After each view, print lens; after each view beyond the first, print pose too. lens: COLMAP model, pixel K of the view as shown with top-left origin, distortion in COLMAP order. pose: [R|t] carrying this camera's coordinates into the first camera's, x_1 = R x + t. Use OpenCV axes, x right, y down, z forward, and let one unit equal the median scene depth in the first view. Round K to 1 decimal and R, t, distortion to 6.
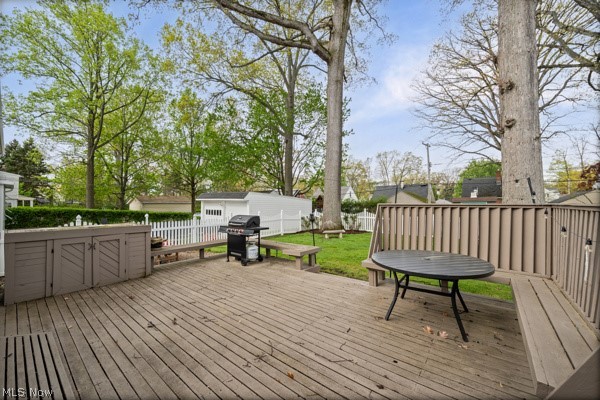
lens RADIAL K [[237.4, 0, 299.6], [0, 237.4, 200.4], [0, 0, 1]] dist [-0.003407, 0.000171]
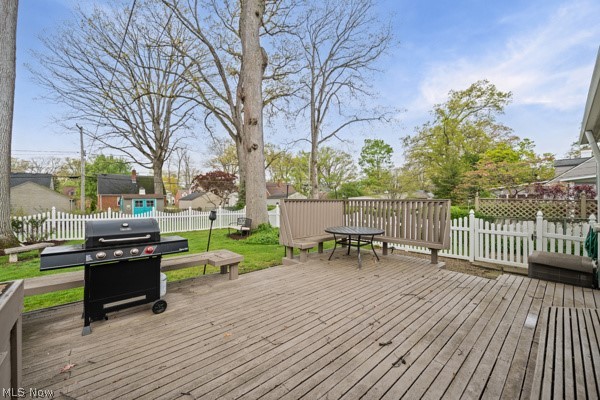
lens RADIAL K [[237.4, 0, 299.3], [0, 237.4, 198.4], [0, 0, 1]] dist [-0.003407, 0.000171]
pose [[0.156187, 0.011429, 0.987661, -1.286402], [-0.014580, 0.999851, -0.009264, 0.035900], [-0.987620, -0.012953, 0.156331, 1.104268]]
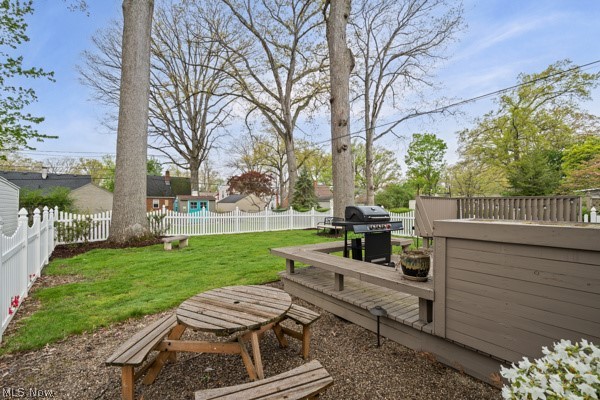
lens RADIAL K [[275.5, 0, 300.7], [0, 275.5, 202.1], [0, 0, 1]] dist [0.001307, 0.001437]
pose [[0.239391, 0.015095, 0.970806, -2.100470], [-0.020058, 0.999743, -0.010599, 0.128056], [-0.970716, -0.016936, 0.239633, 1.939112]]
